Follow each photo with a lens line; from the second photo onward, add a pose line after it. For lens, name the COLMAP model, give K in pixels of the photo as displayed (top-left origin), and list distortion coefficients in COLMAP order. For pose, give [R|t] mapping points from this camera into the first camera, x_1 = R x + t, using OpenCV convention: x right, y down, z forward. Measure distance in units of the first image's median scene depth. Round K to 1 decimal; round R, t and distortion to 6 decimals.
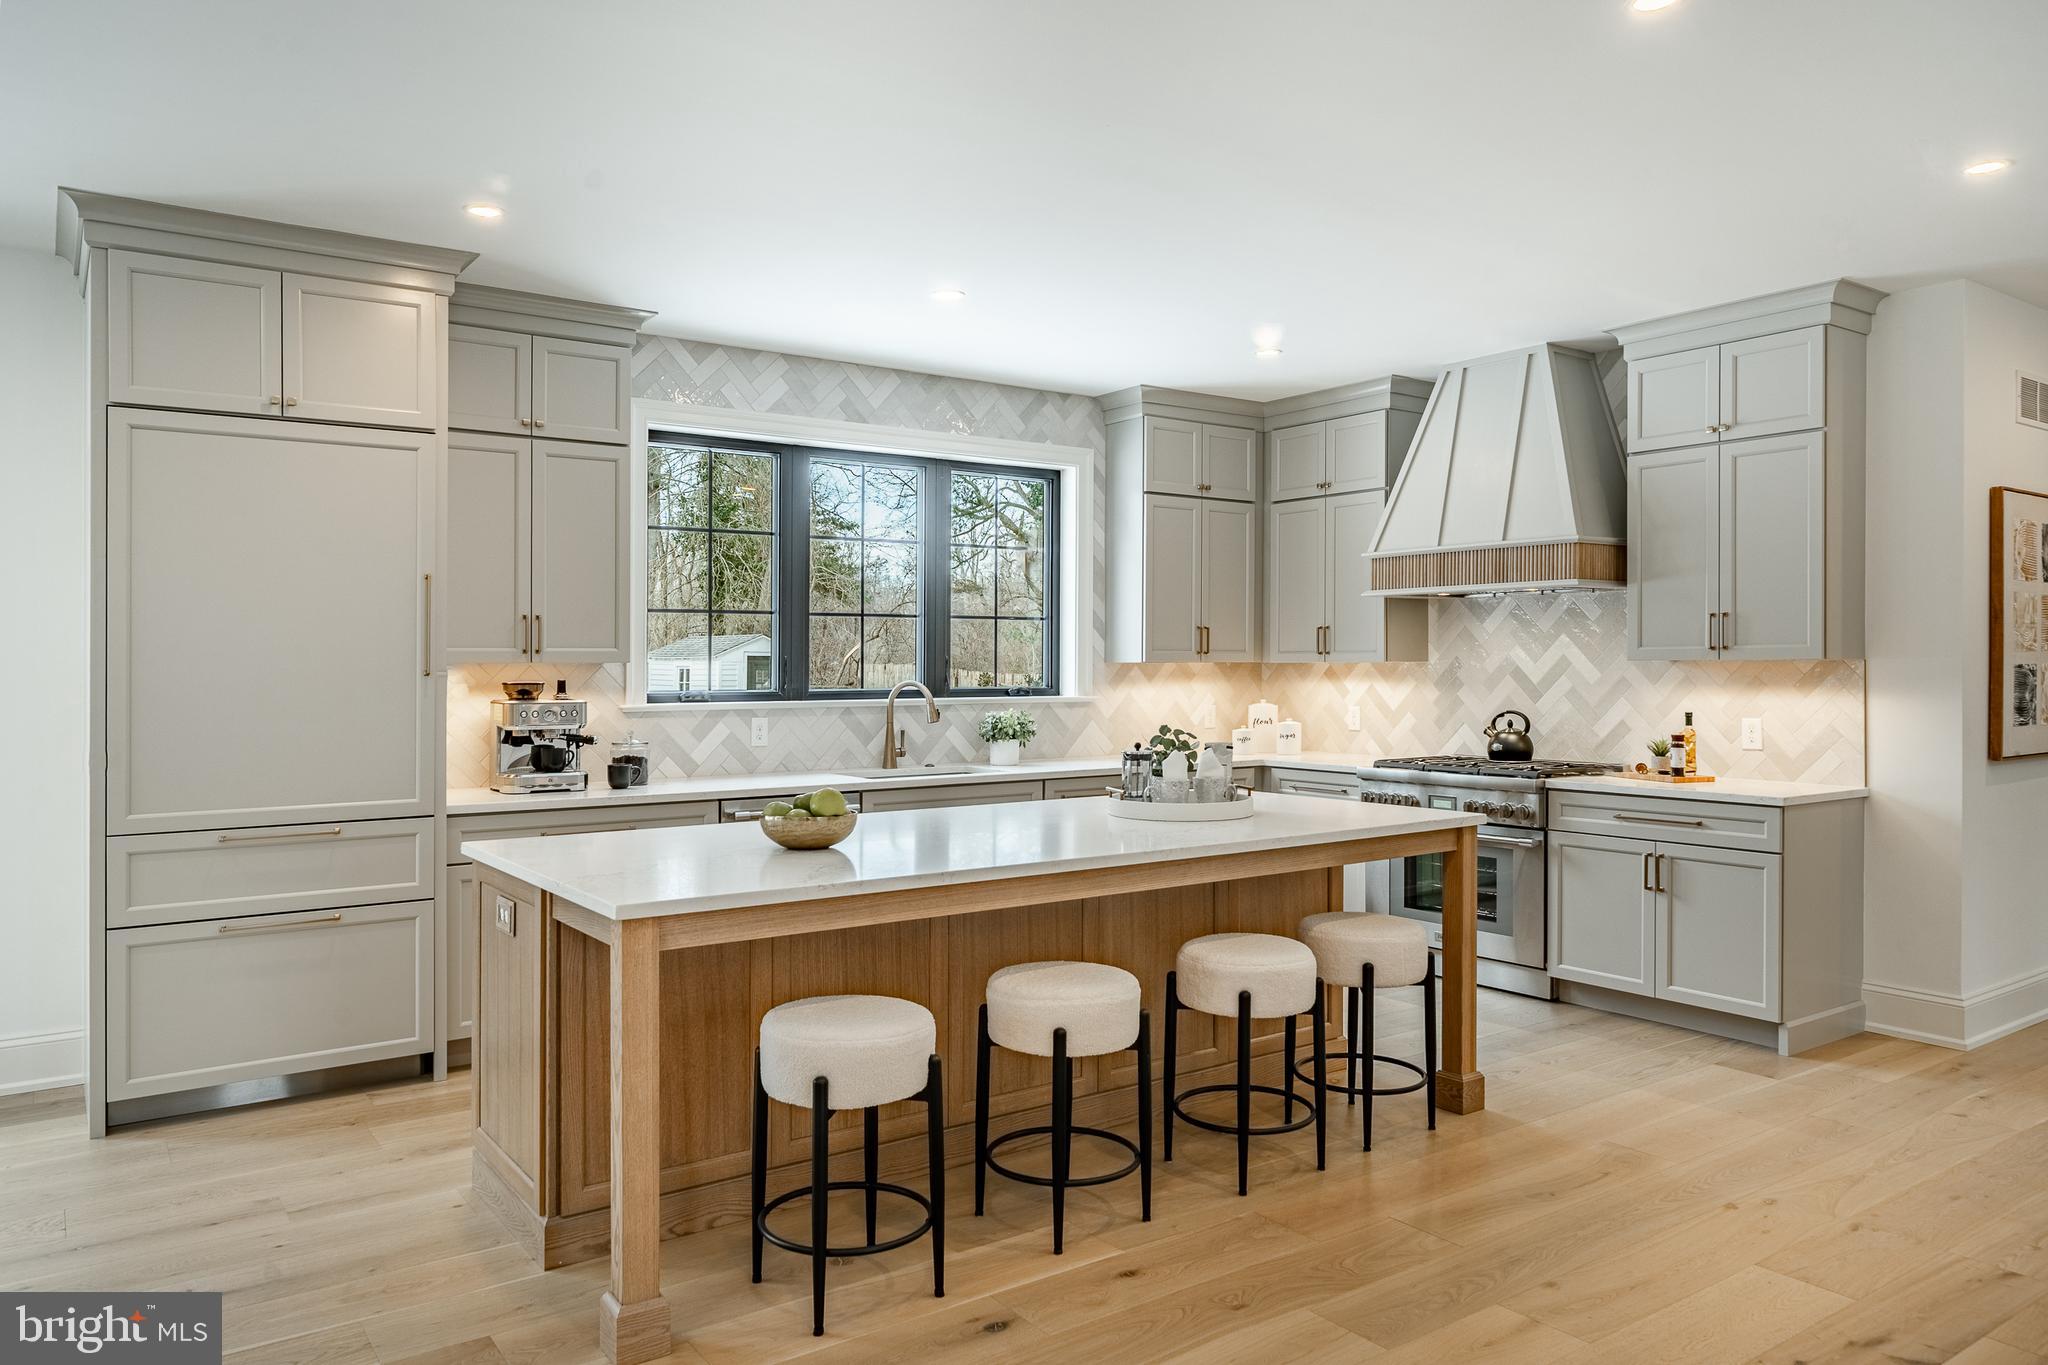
lens RADIAL K [[1380.8, 0, 1008.1], [0, 1380.8, 674.9], [0, 0, 1]] dist [-0.002138, -0.001085]
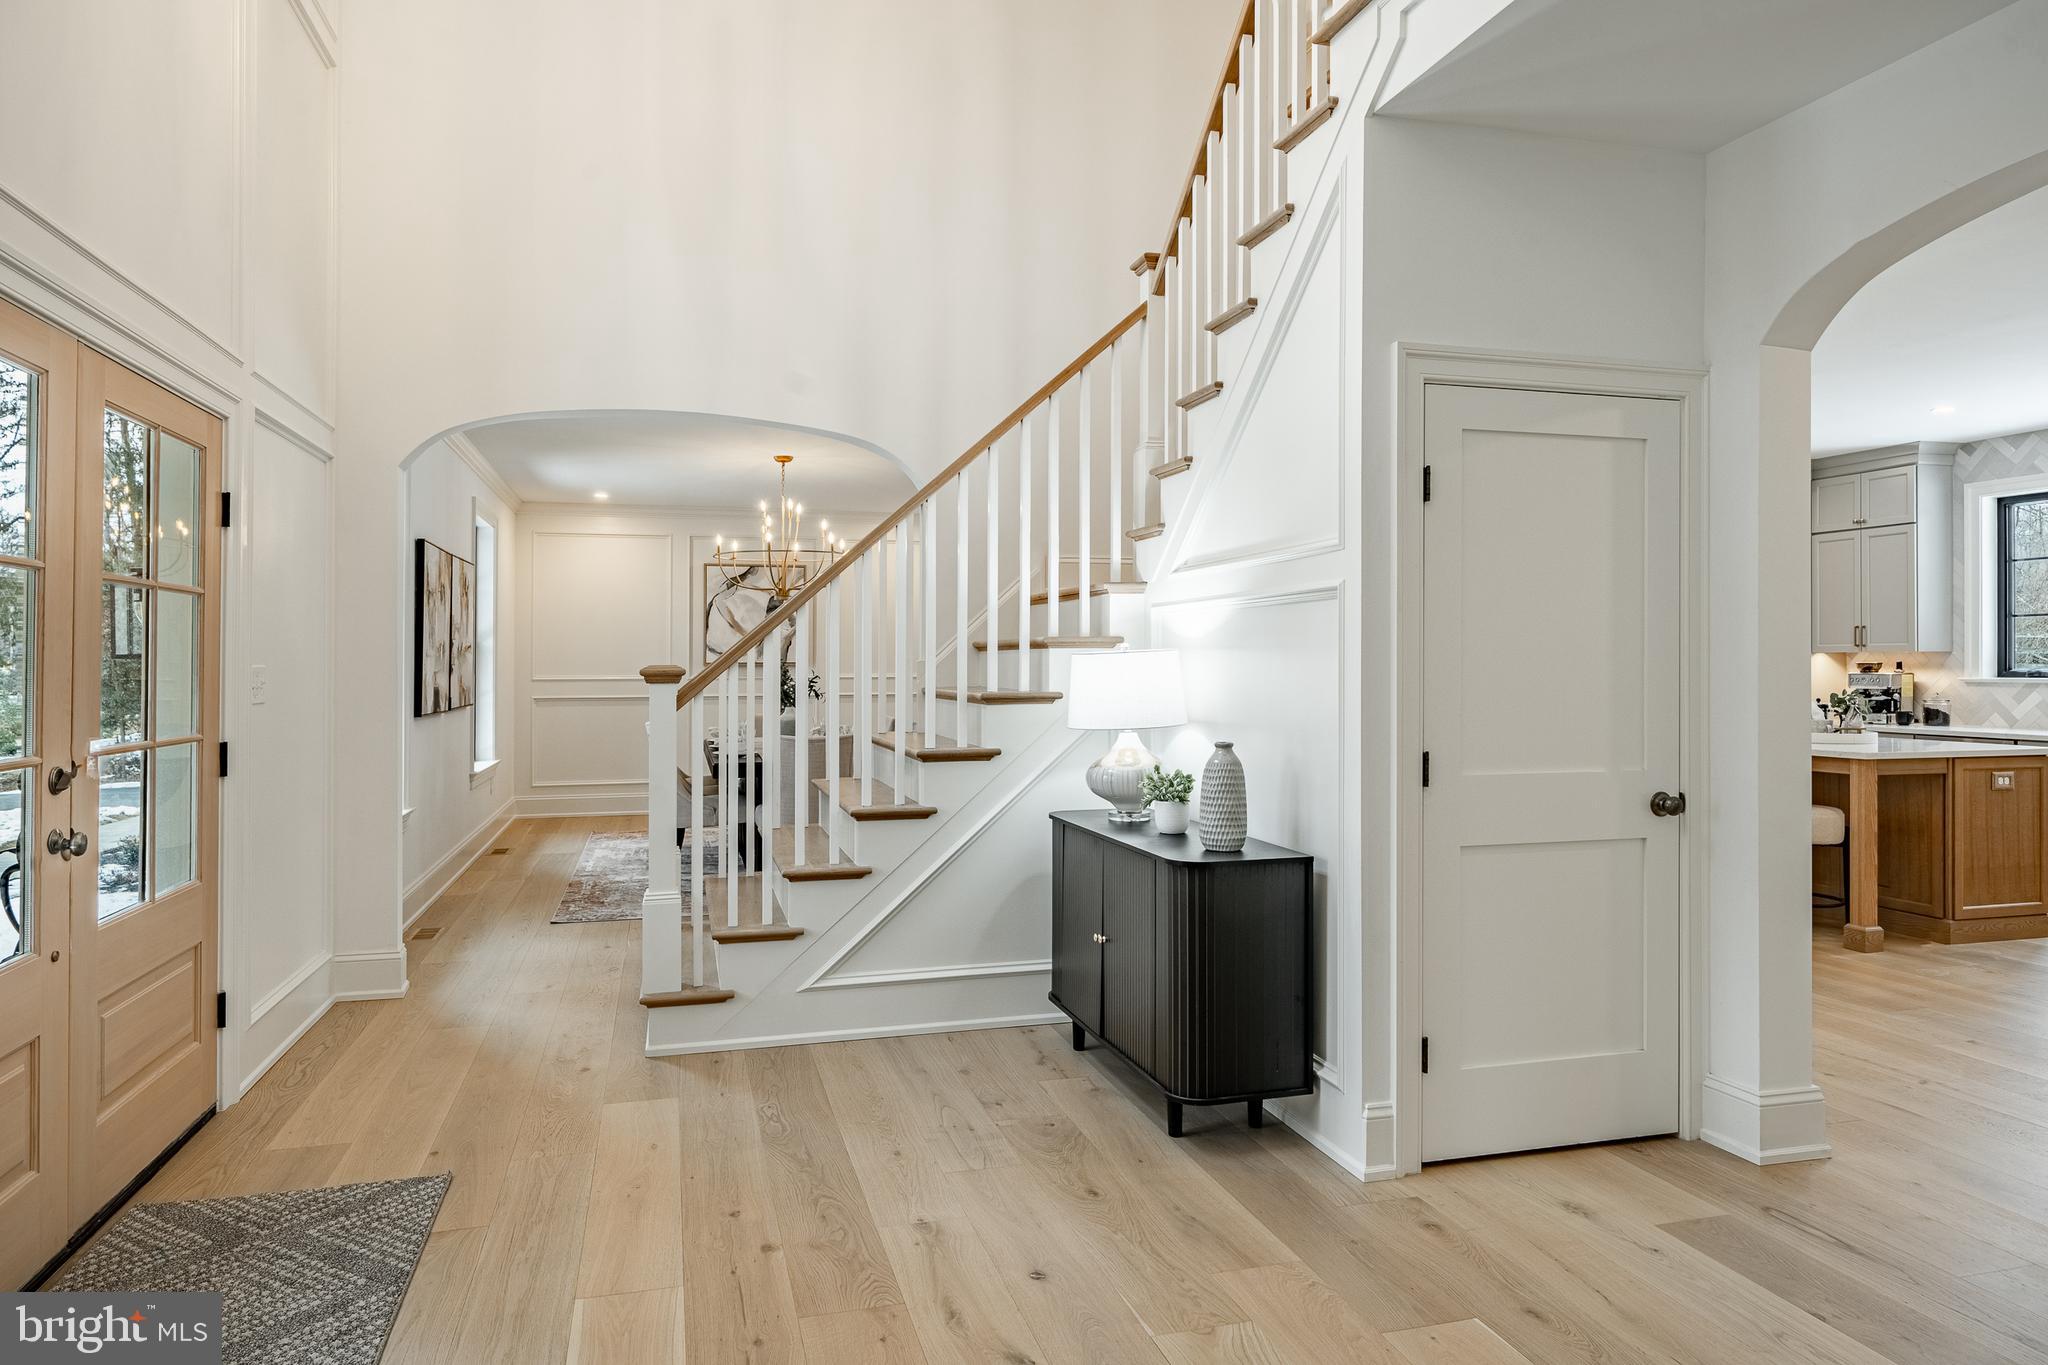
lens RADIAL K [[1255.0, 0, 998.5], [0, 1255.0, 651.4], [0, 0, 1]] dist [-0.002750, 0.000090]
pose [[-0.332775, -0.004744, -0.942994, 1.408119], [-0.003172, 0.999987, -0.003911, 0.000788], [0.943001, 0.001689, -0.332785, 0.414736]]
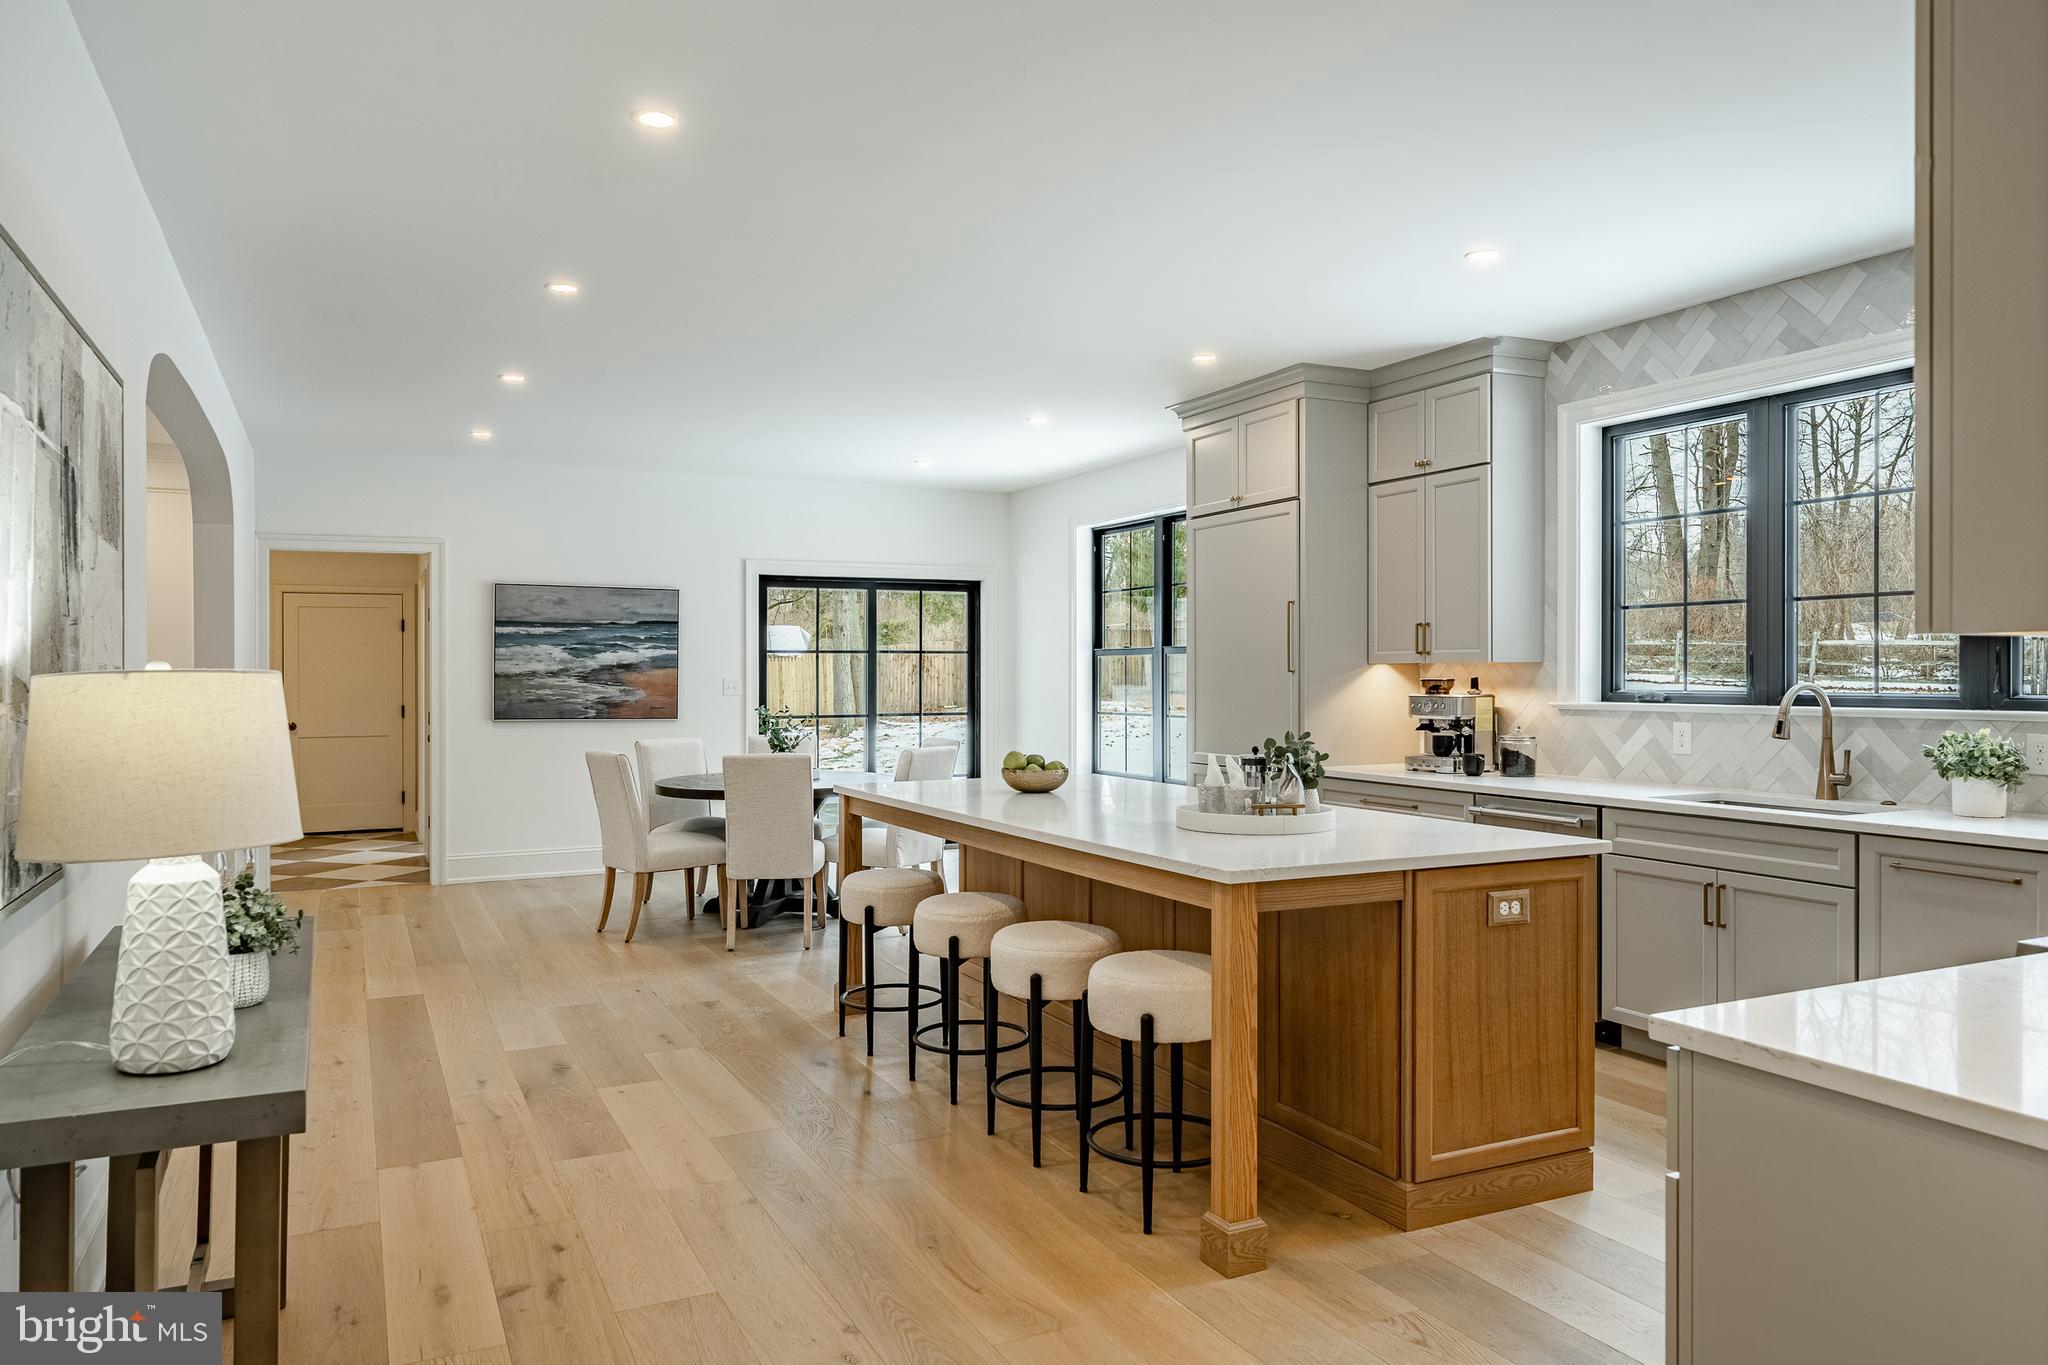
lens RADIAL K [[1380.8, 0, 1008.4], [0, 1380.8, 673.1], [0, 0, 1]] dist [-0.002138, -0.001085]
pose [[-0.162434, 0.004715, -0.986708, 0.788466], [-0.000747, 0.999988, 0.004902, -0.004759], [0.986719, 0.001534, -0.162428, 0.734304]]
